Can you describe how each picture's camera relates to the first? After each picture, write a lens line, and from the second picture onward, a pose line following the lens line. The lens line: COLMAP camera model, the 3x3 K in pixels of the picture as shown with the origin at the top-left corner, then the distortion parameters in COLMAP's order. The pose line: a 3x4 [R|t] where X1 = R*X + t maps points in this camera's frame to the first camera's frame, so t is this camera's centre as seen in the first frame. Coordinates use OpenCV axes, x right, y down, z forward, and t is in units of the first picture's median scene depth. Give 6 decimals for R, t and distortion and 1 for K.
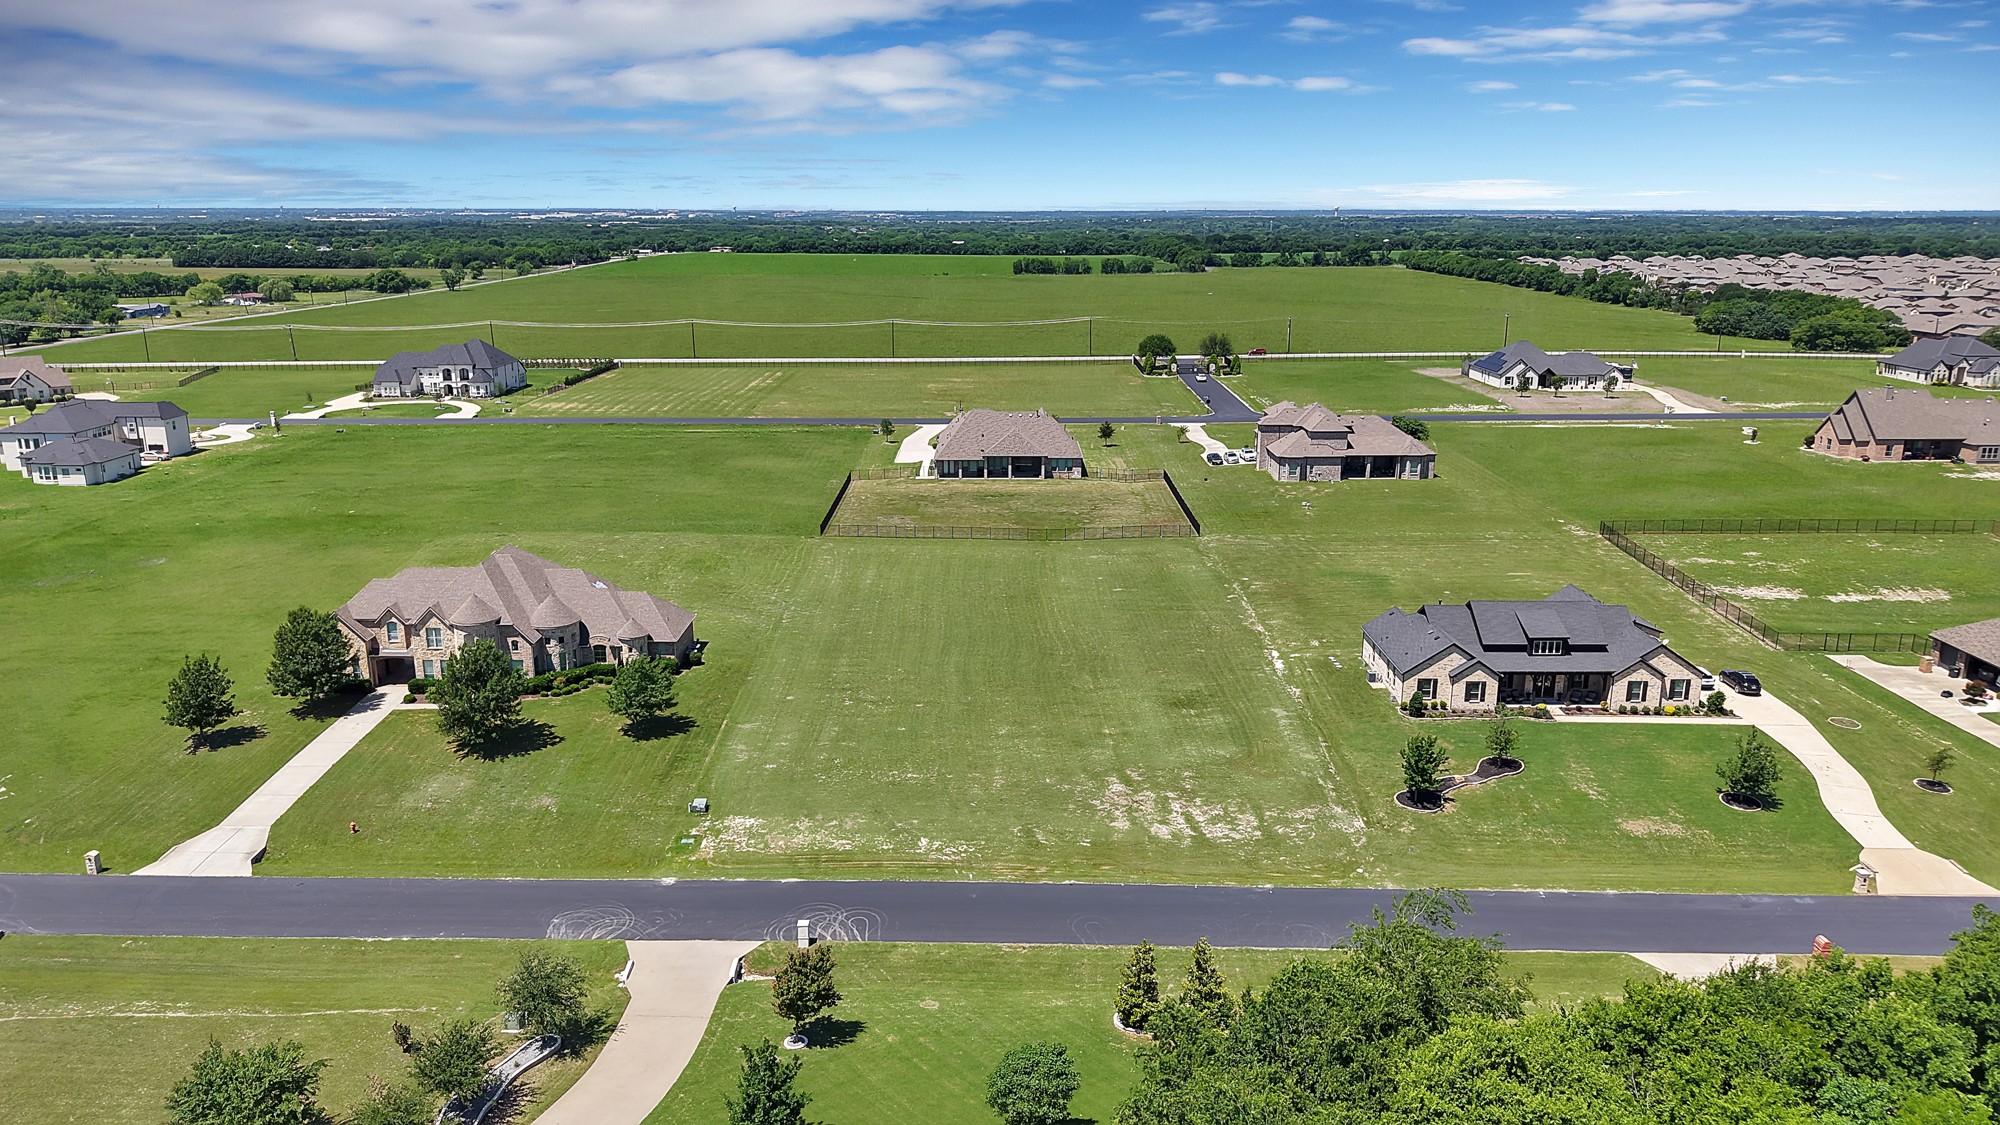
lens RADIAL K [[1333.9, 0, 997.2], [0, 1333.9, 623.5], [0, 0, 1]] dist [0.053937, -0.080142]
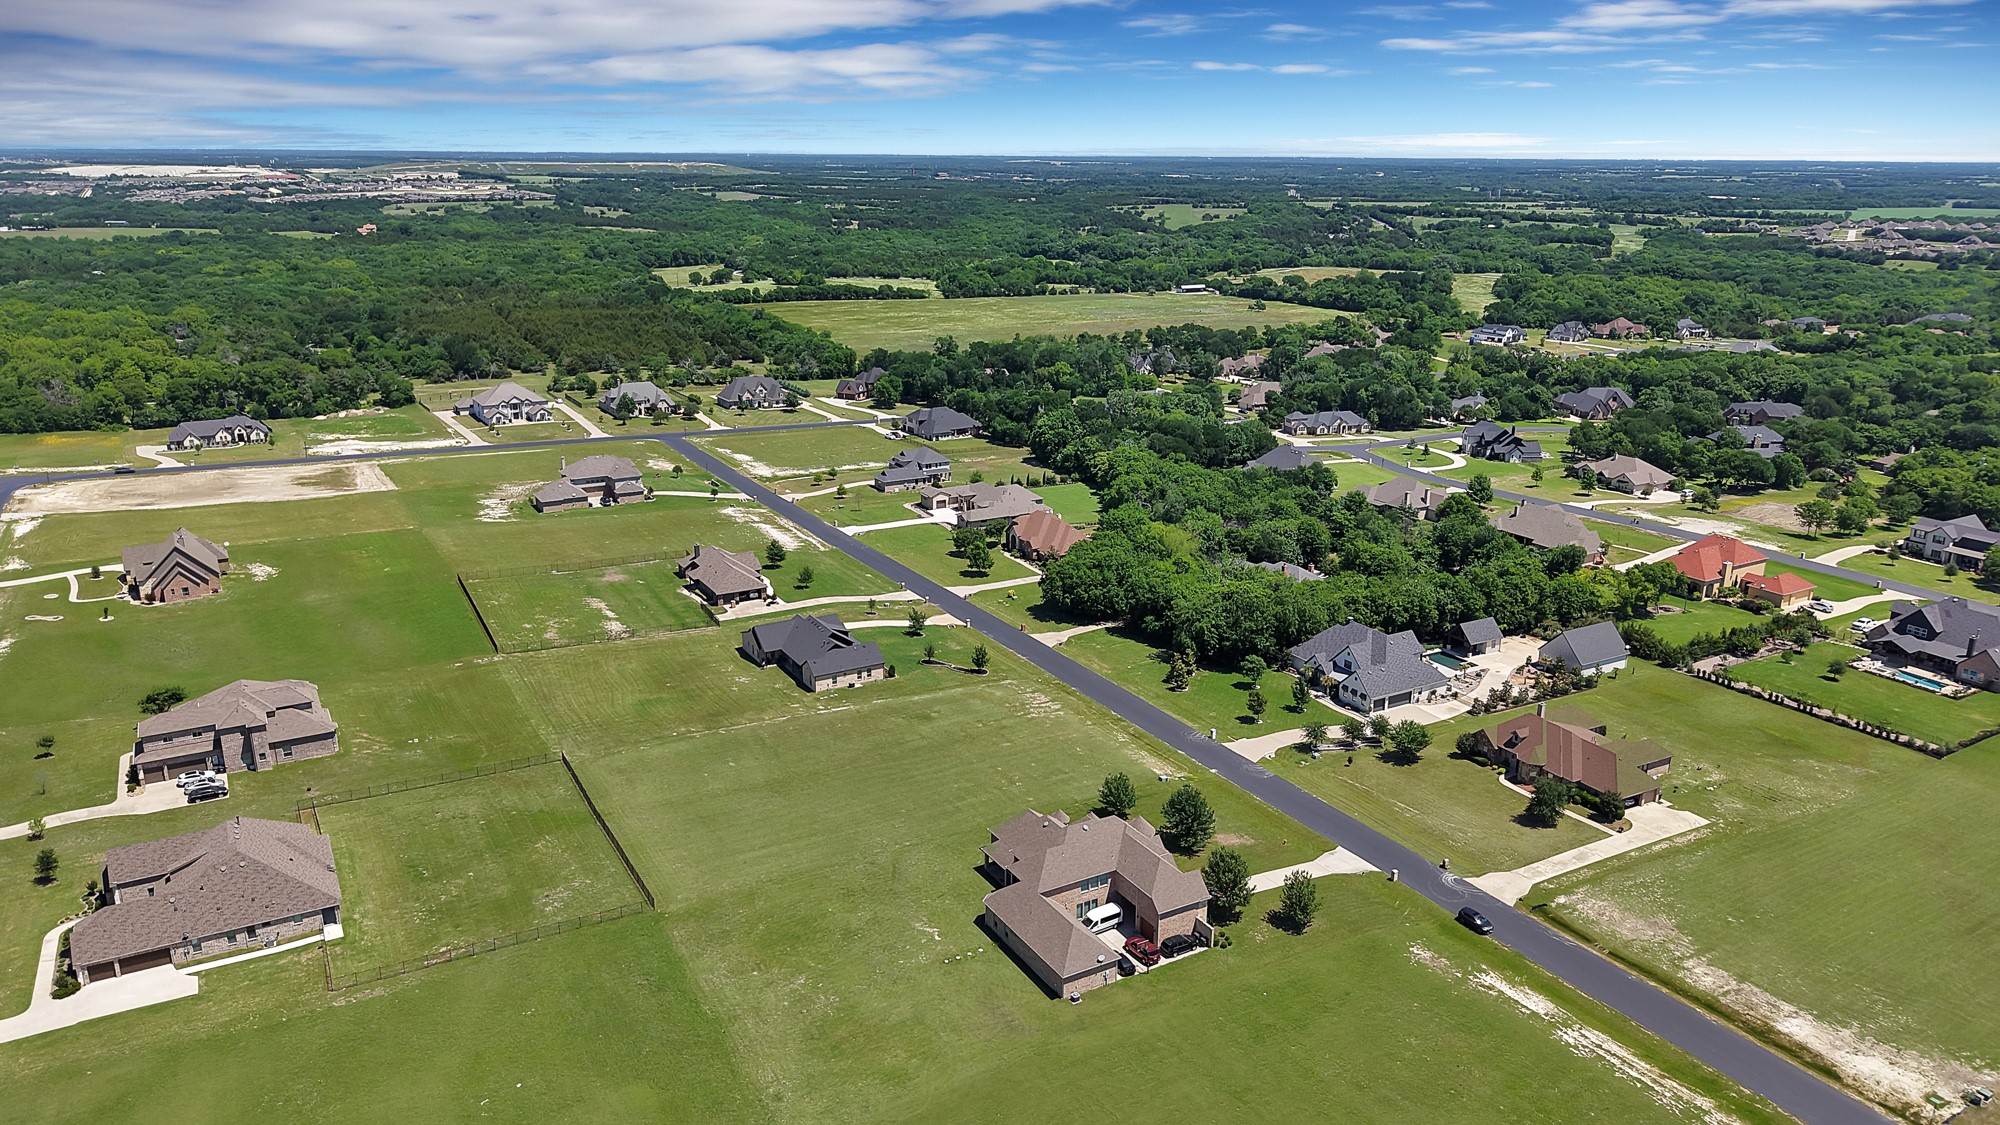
lens RADIAL K [[1340.8, 0, 992.4], [0, 1340.8, 593.8], [0, 0, 1]] dist [0.062473, -0.085653]
pose [[-0.497205, -0.272387, 0.823767, -1.315189], [0.249717, 0.864342, 0.436526, -0.827578], [-0.830920, 0.422751, -0.361735, 1.407969]]
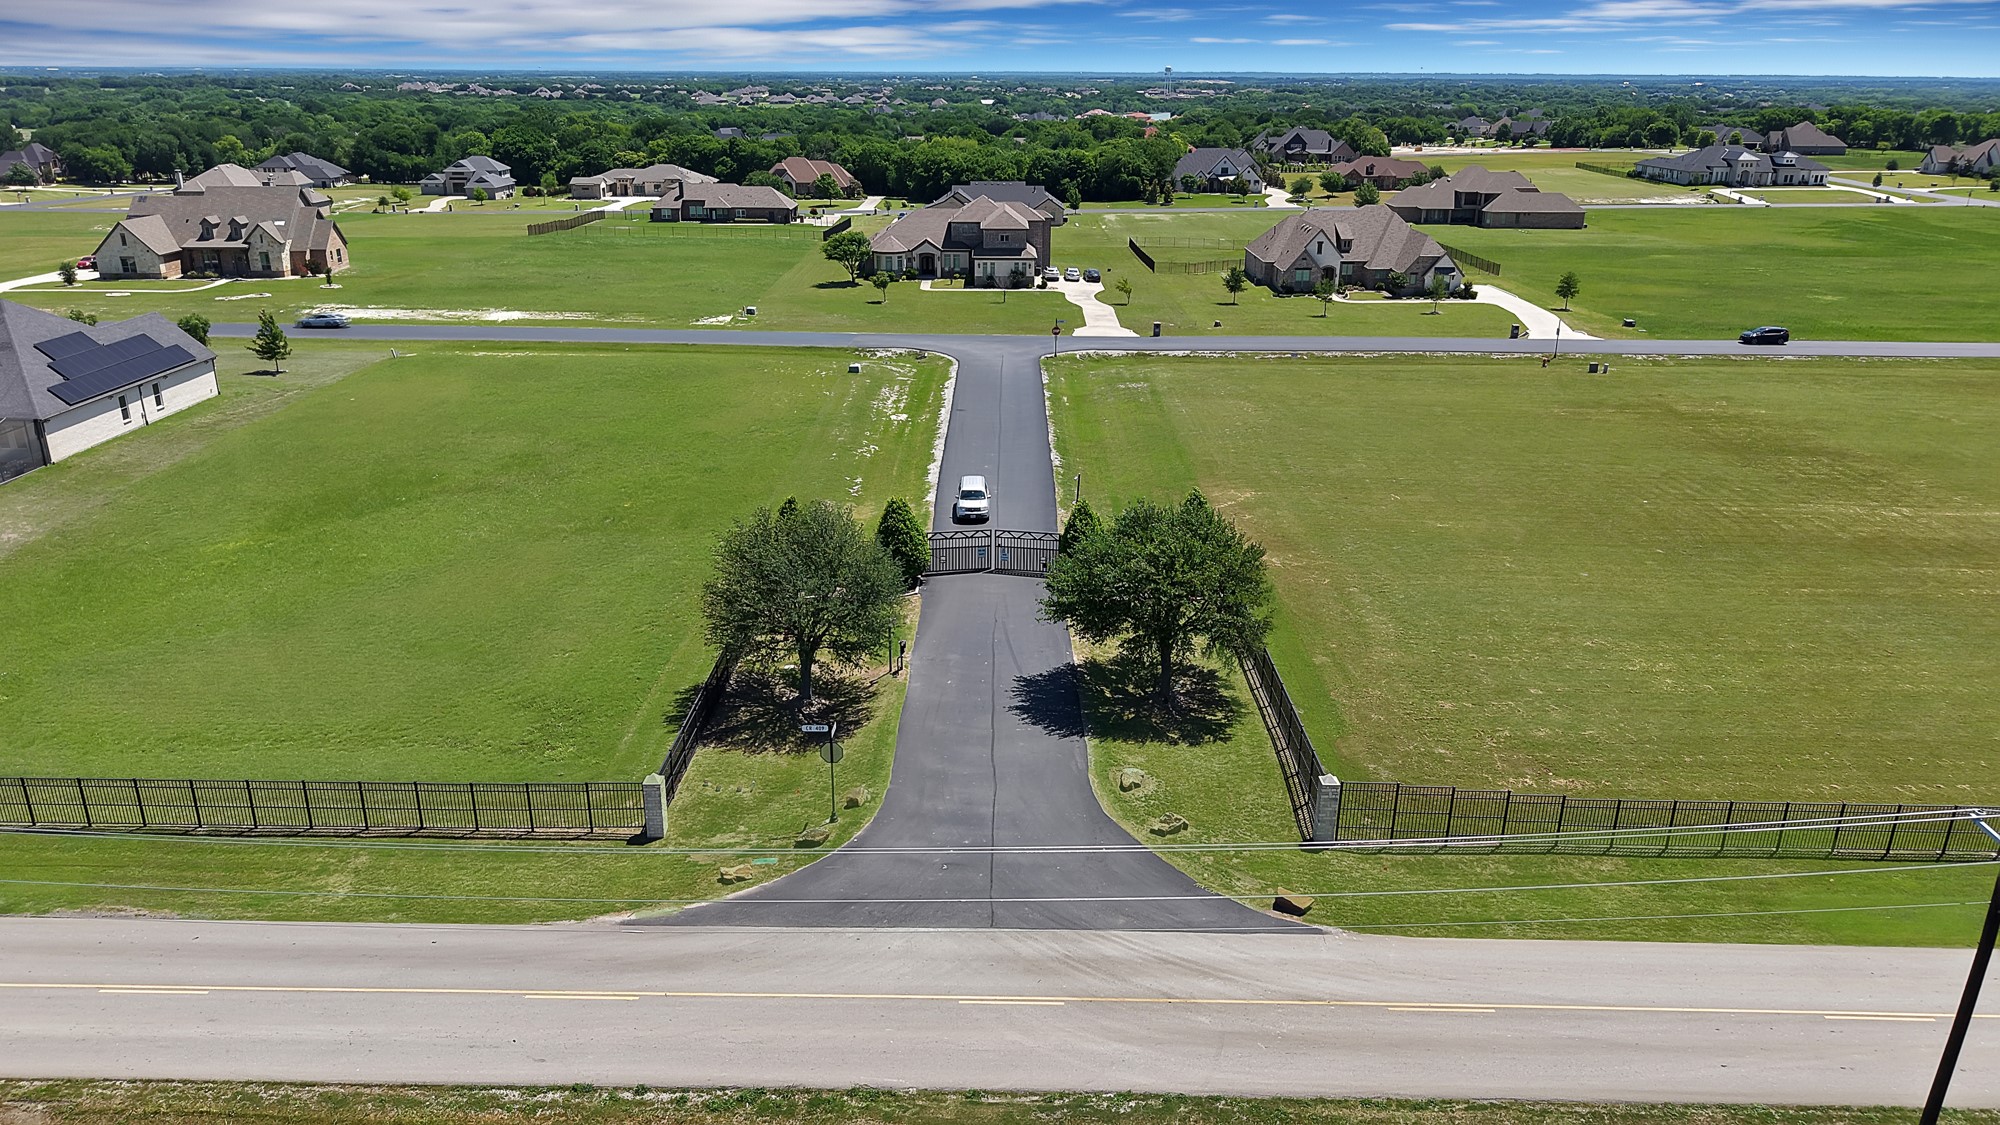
lens RADIAL K [[1371.7, 0, 1000.0], [0, 1371.7, 562.5], [0, 0, 1]] dist [0.005106, 0.003484]
pose [[-0.999991, -0.004238, -0.000911, 0.369744], [-0.003937, 0.799973, 0.600023, -0.816871], [-0.001814, 0.600021, -0.799982, 2.993275]]
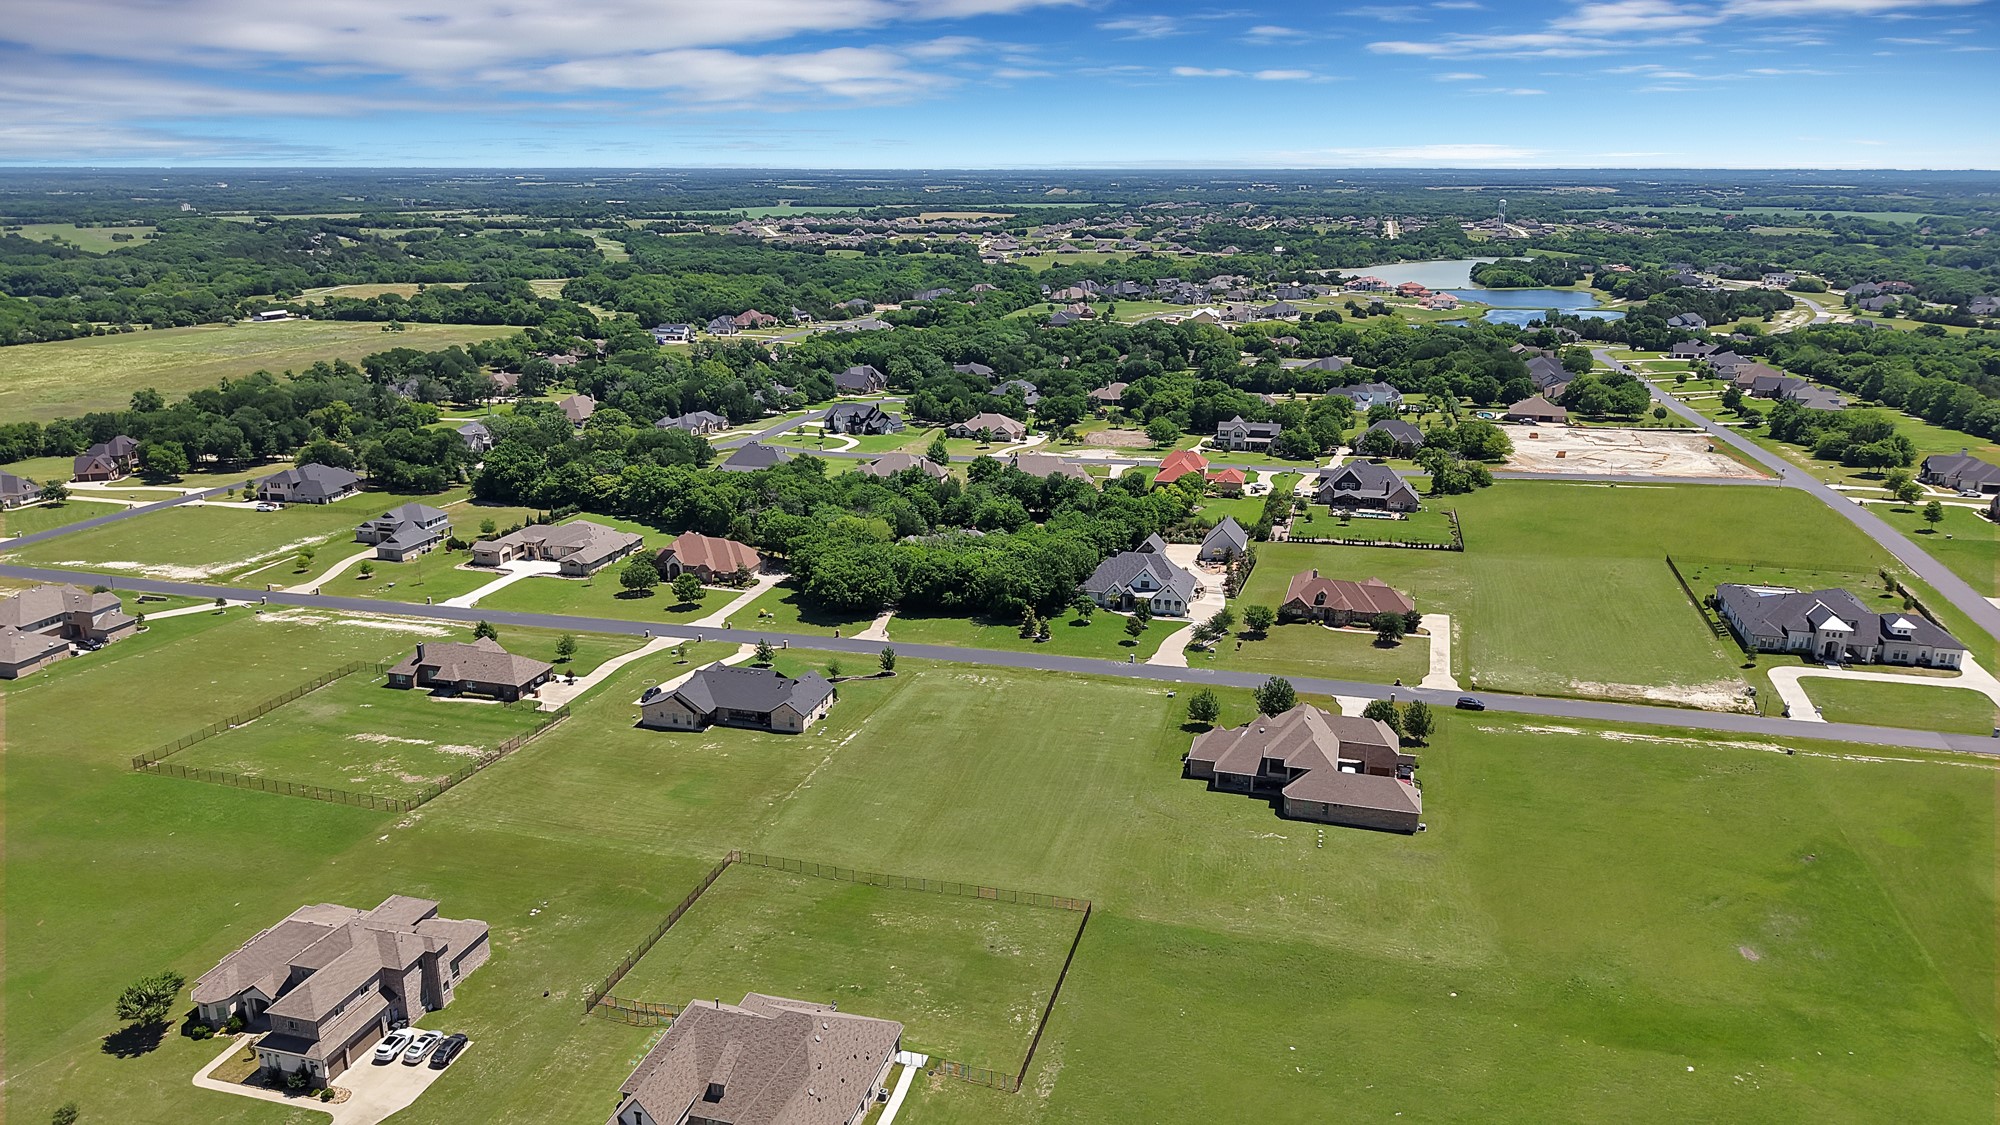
lens RADIAL K [[1336.8, 0, 993.3], [0, 1336.8, 635.3], [0, 0, 1]] dist [0.062330, -0.086537]
pose [[-0.964641, -0.086579, 0.248941, -0.386106], [0.078209, 0.807939, 0.584053, -1.070478], [-0.251695, 0.582871, -0.772600, 2.210390]]
